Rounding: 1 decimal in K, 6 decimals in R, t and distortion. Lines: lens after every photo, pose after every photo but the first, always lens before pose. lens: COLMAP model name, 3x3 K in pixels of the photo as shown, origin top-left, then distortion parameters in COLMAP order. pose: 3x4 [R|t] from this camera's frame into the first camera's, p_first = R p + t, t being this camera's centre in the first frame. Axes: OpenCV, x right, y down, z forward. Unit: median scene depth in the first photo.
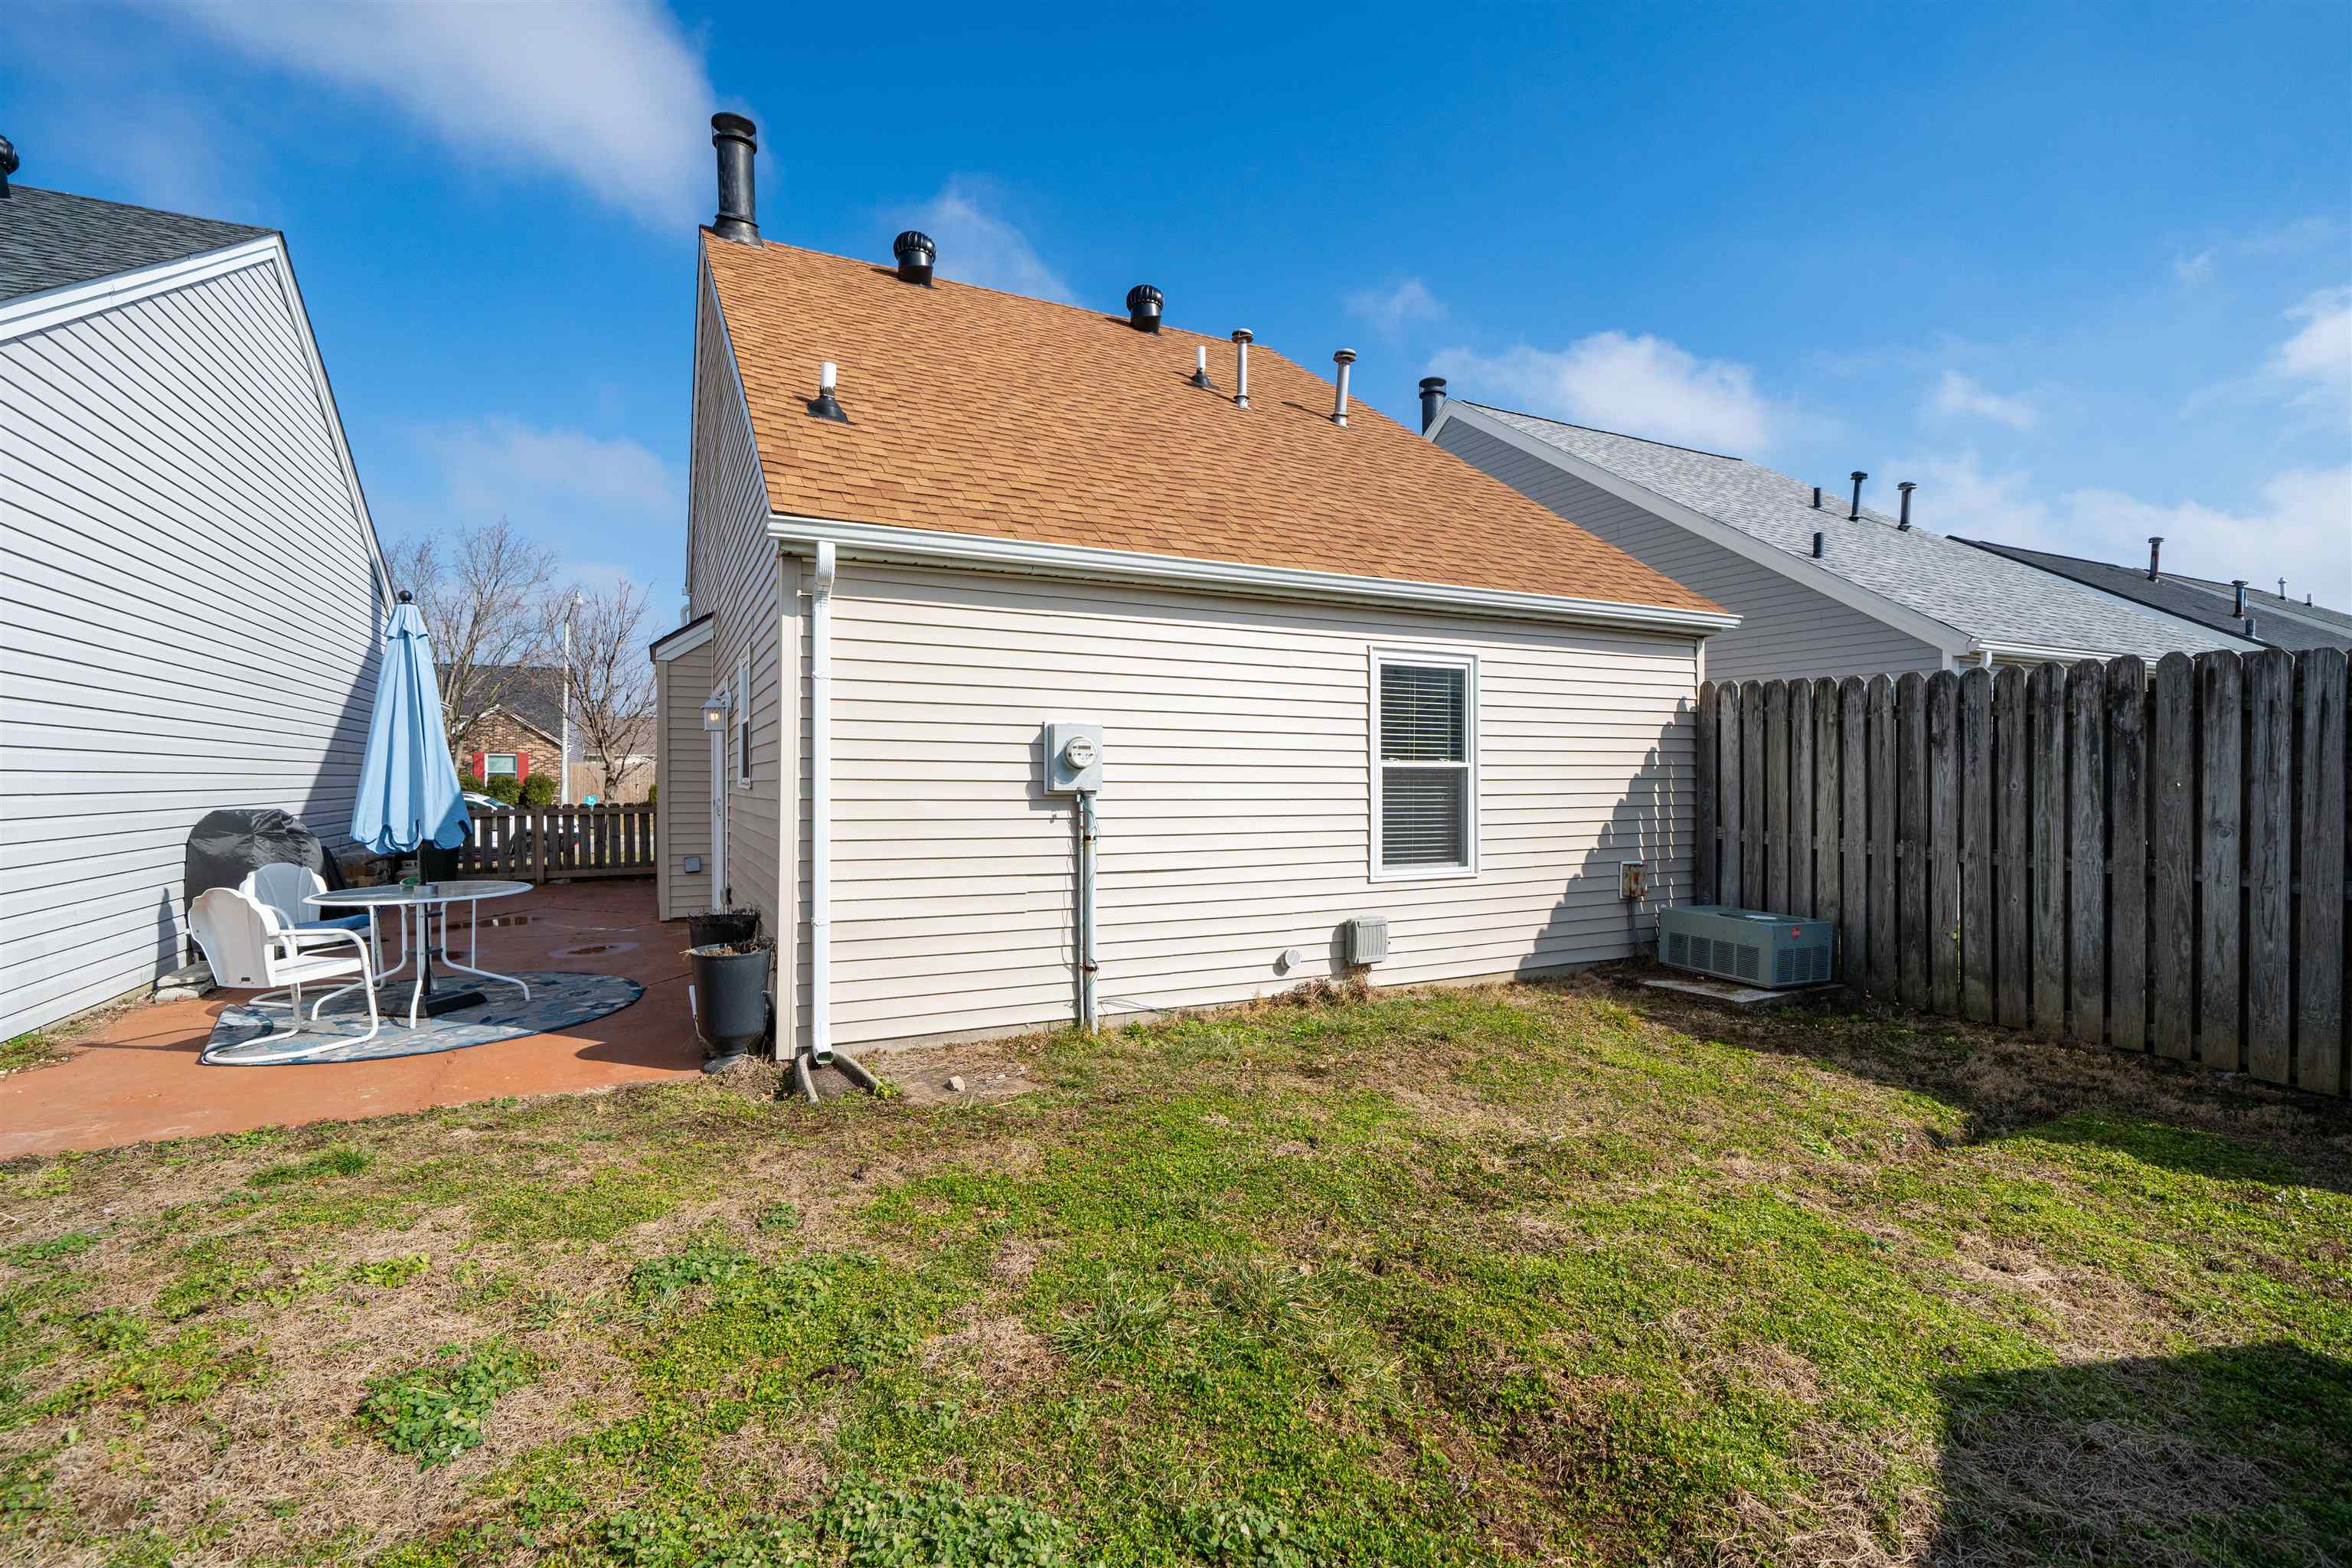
lens RADIAL K [[1048.7, 0, 1176.0], [0, 1048.7, 784.0], [0, 0, 1]] dist [0.000603, 0.000627]
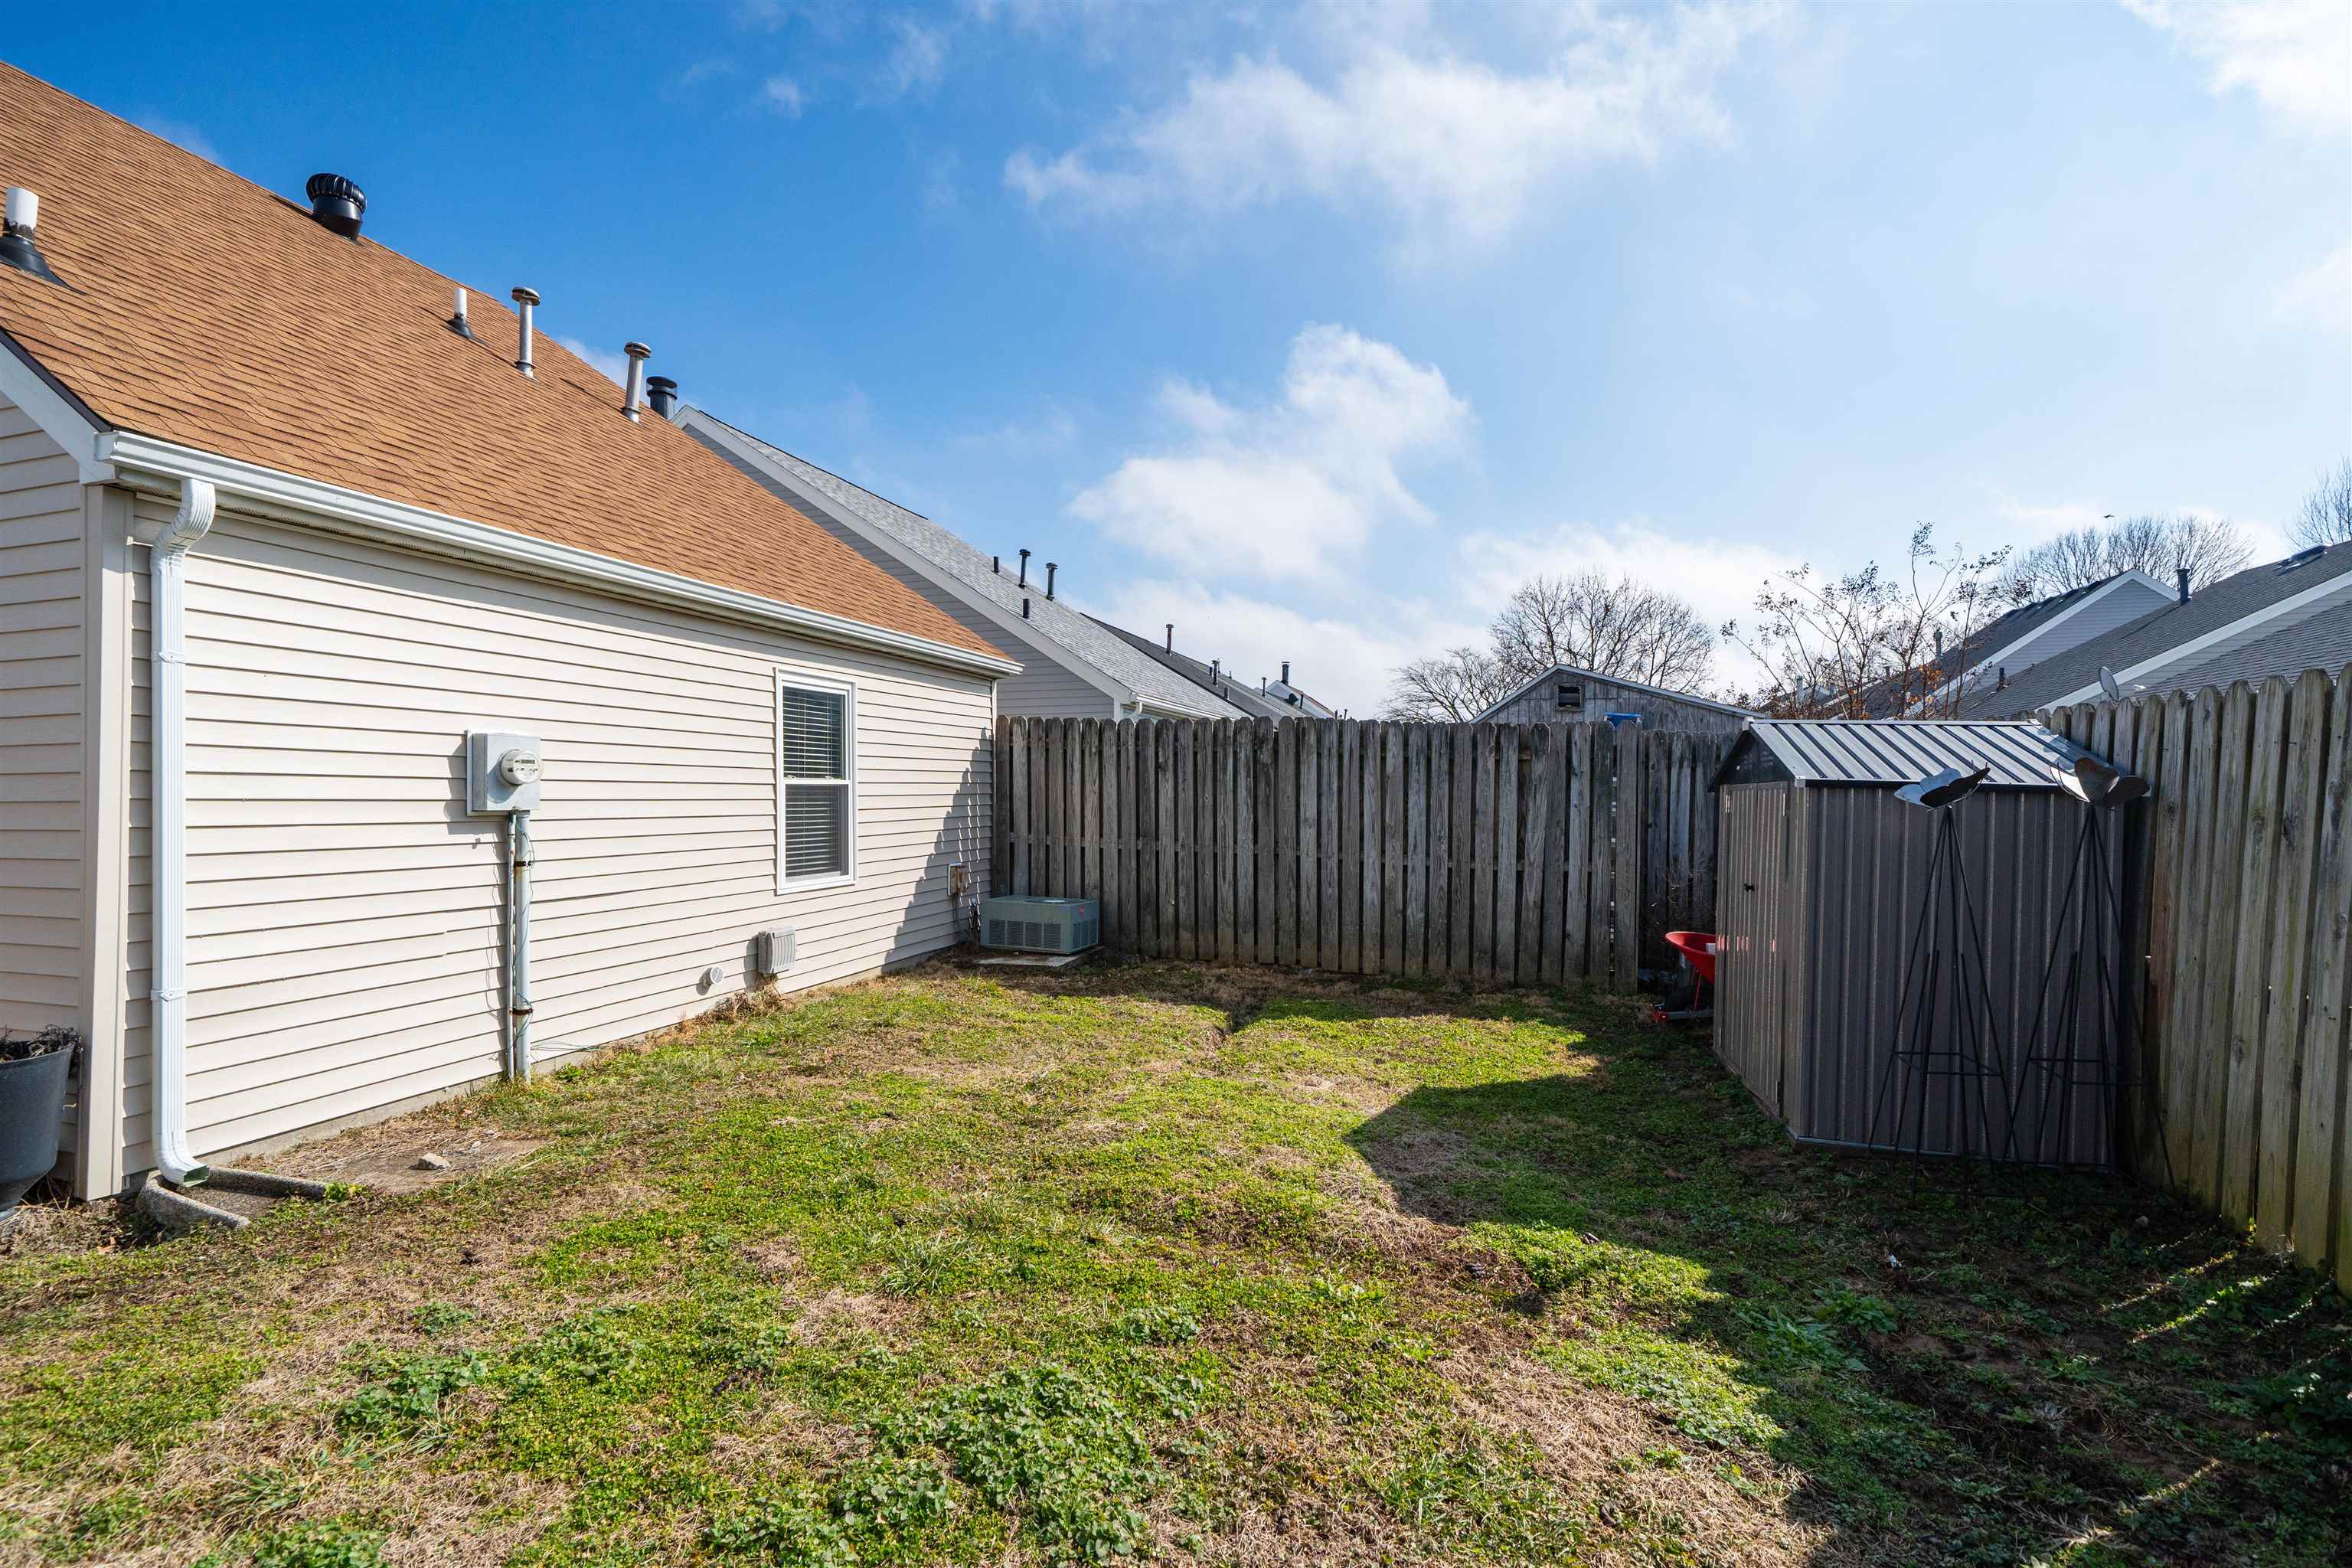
lens RADIAL K [[1048.7, 0, 1176.0], [0, 1048.7, 784.0], [0, 0, 1]] dist [0.000603, 0.000627]
pose [[0.696261, 0.003581, 0.717780, -0.333100], [0.005970, 0.999924, -0.010780, -0.003046], [-0.717764, 0.011791, 0.696186, -0.012317]]
